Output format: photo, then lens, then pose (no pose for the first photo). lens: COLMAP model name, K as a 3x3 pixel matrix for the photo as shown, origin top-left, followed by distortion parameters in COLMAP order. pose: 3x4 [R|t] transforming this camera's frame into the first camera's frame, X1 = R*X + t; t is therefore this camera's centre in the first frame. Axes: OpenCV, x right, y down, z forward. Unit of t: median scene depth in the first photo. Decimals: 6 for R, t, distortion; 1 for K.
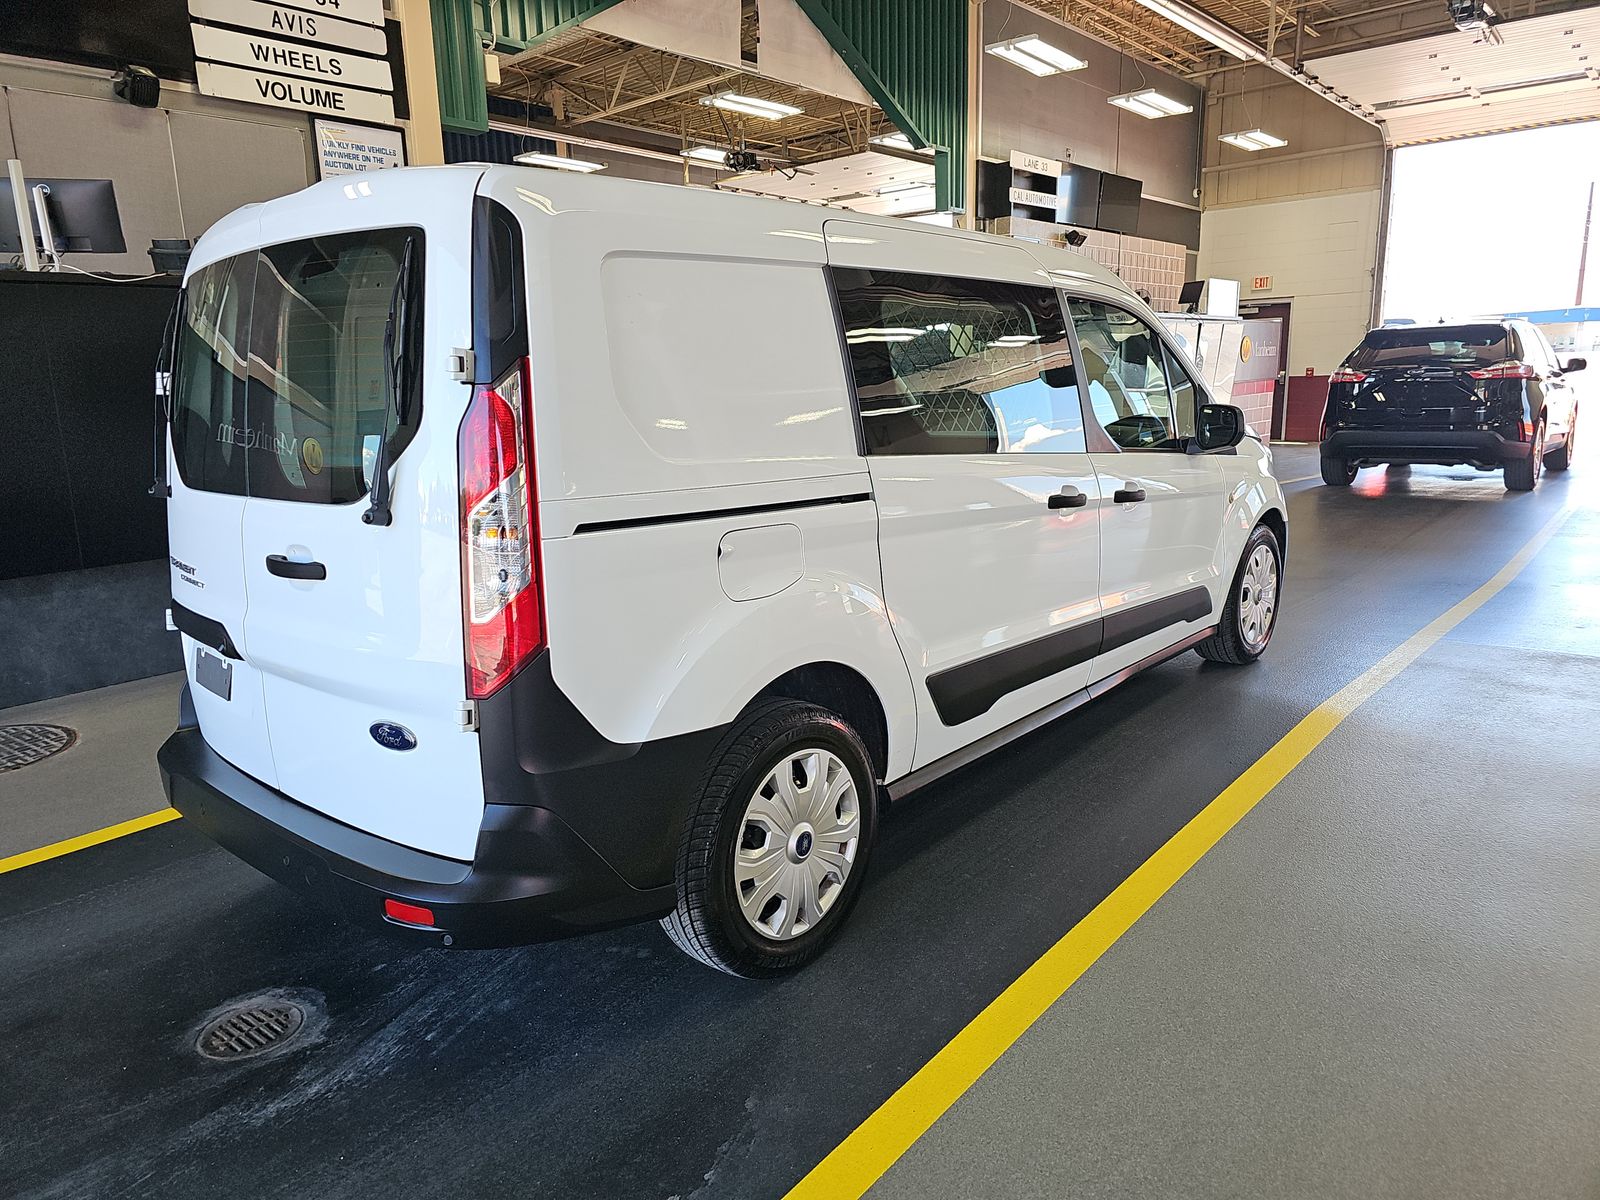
lens RADIAL K [[1063.5, 0, 795.0], [0, 1063.5, 593.9], [0, 0, 1]] dist [0.048268, -0.046362]
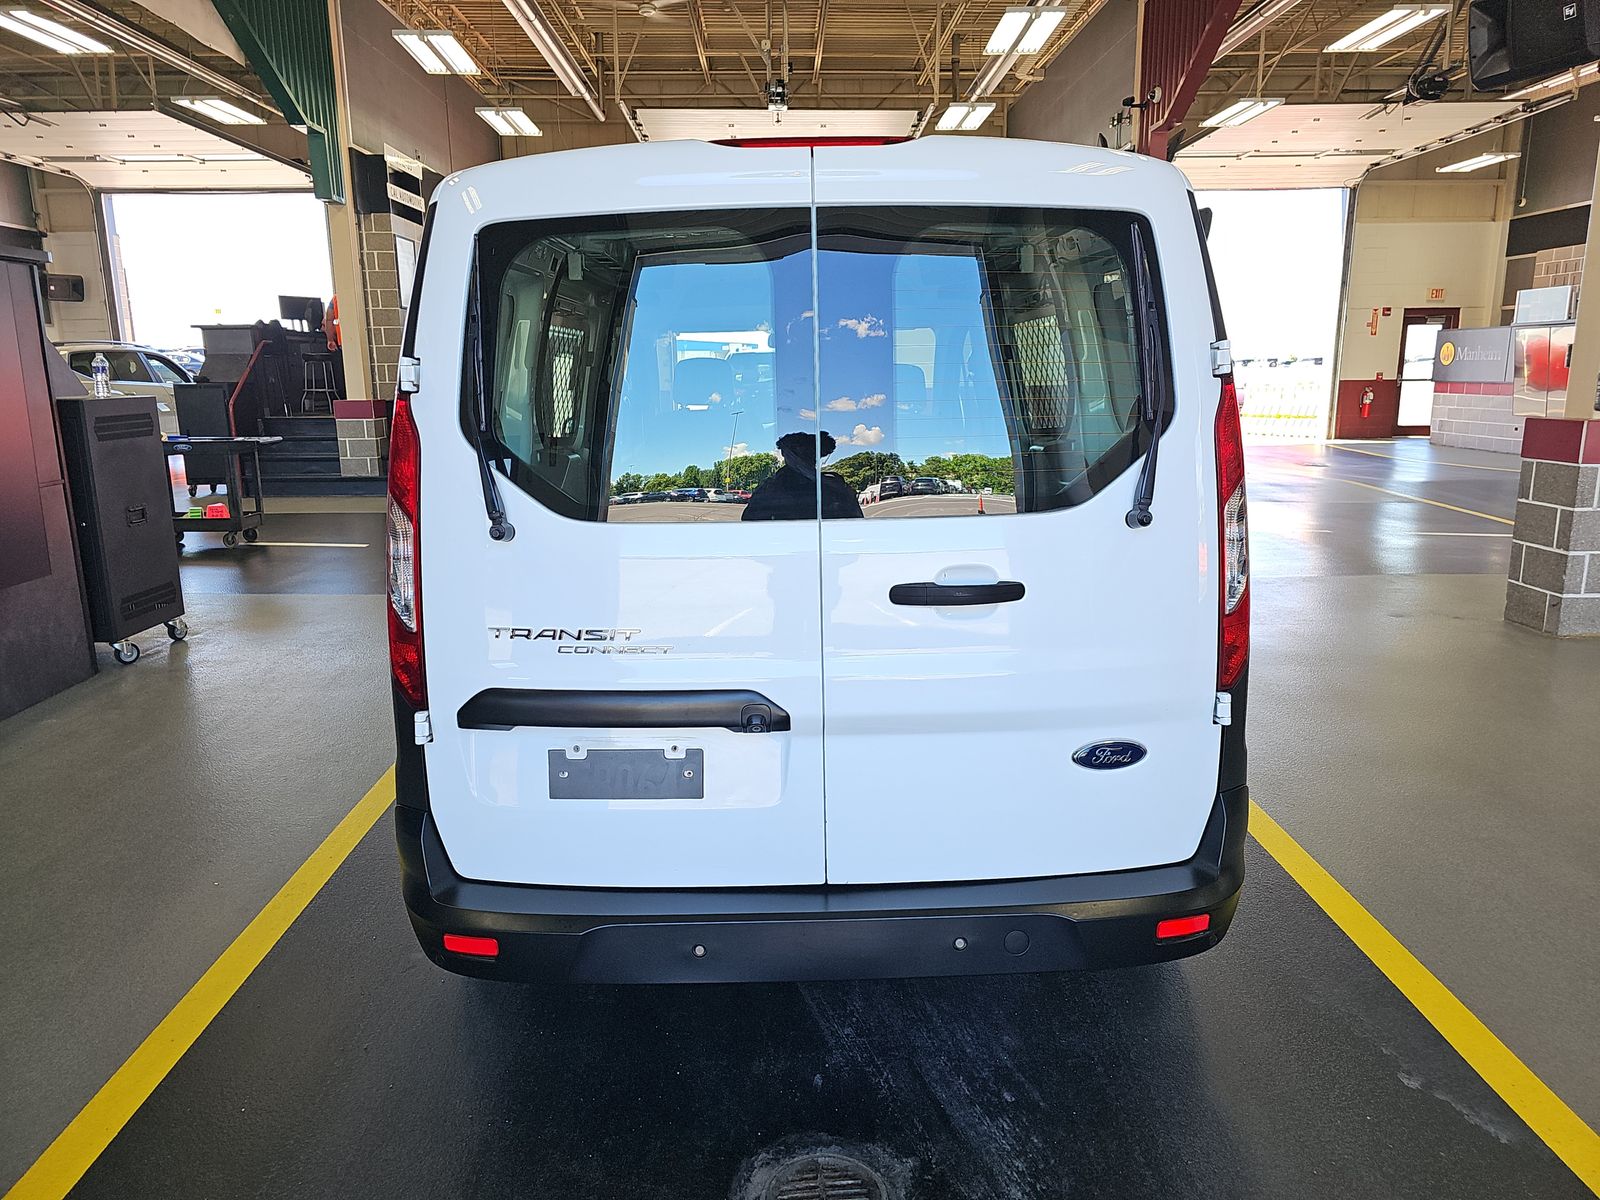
lens RADIAL K [[1063.5, 0, 795.0], [0, 1063.5, 593.9], [0, 0, 1]] dist [0.048268, -0.046362]
pose [[0.728493, -0.119302, 0.674586, -0.952176], [0.126875, 0.991180, 0.038278, -0.062268], [-0.673202, 0.057703, 0.737204, 0.393621]]
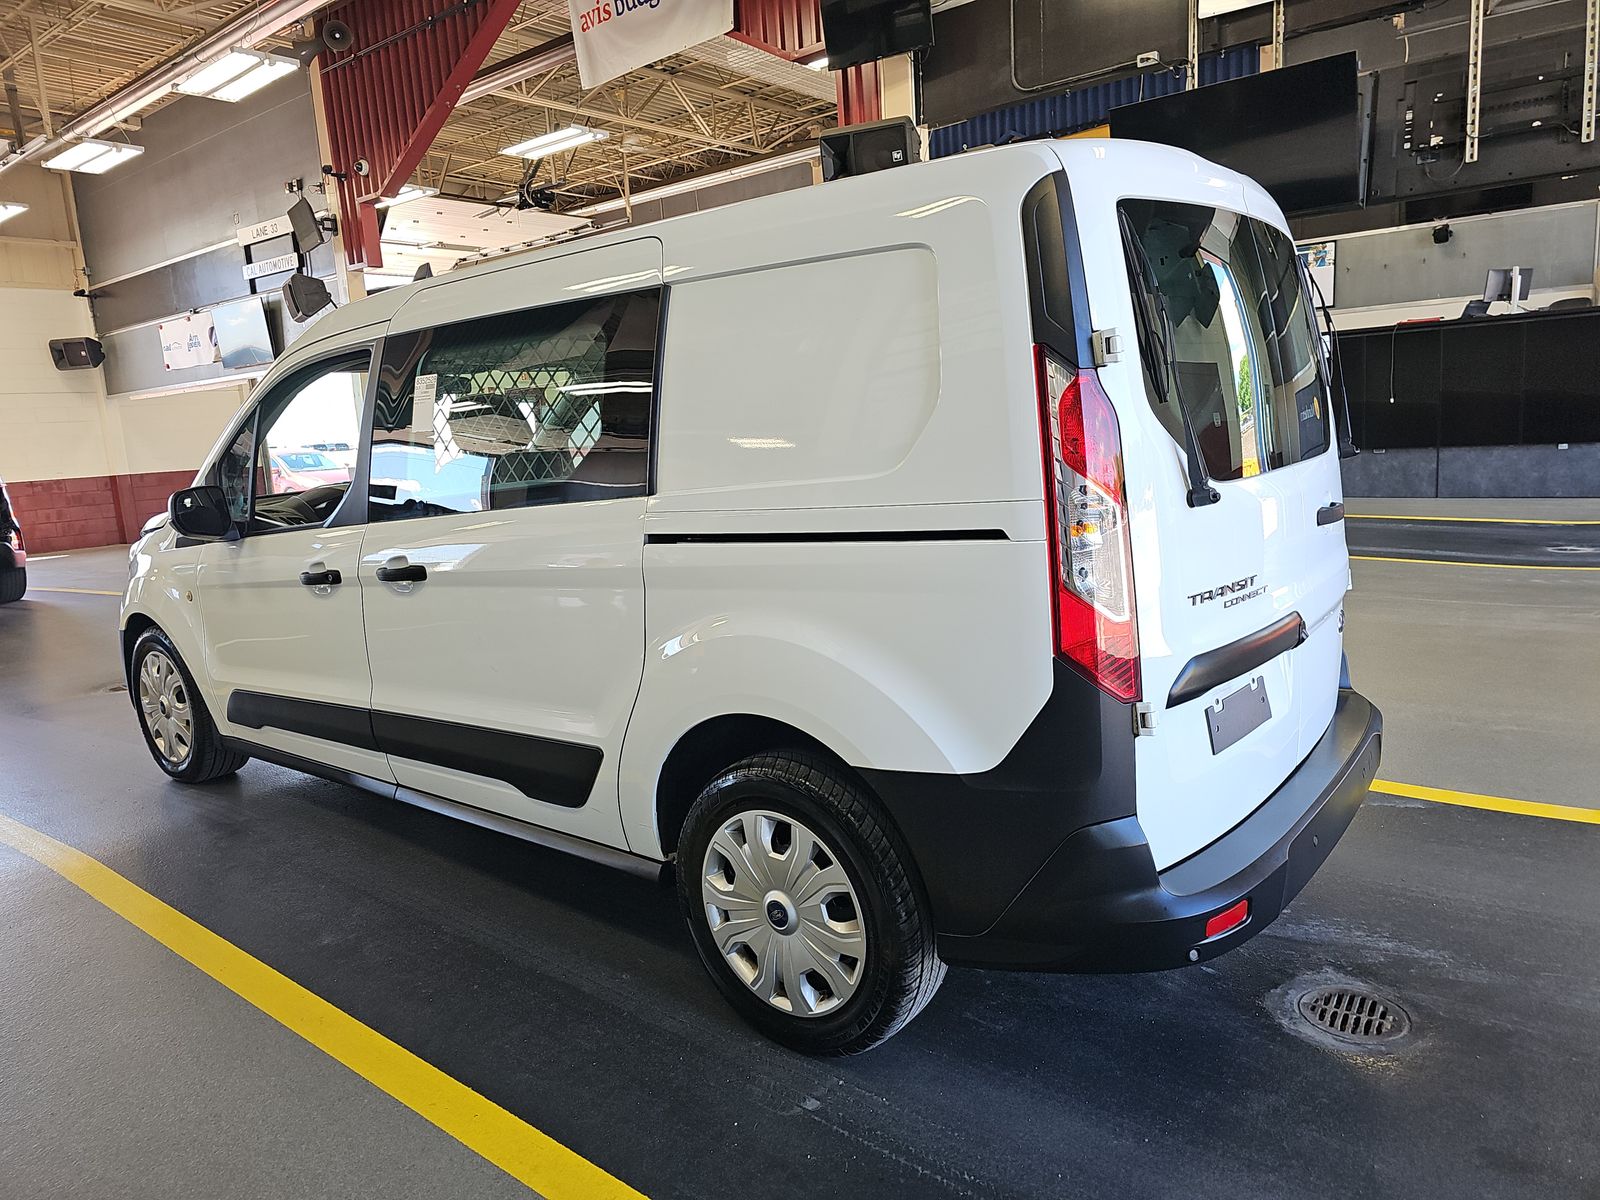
lens RADIAL K [[1063.5, 0, 795.0], [0, 1063.5, 593.9], [0, 0, 1]] dist [0.048268, -0.046362]
pose [[-0.061289, -0.127537, 0.989938, -1.319306], [0.261076, 0.955225, 0.139228, -0.208192], [-0.963371, 0.266982, -0.025248, 1.342295]]
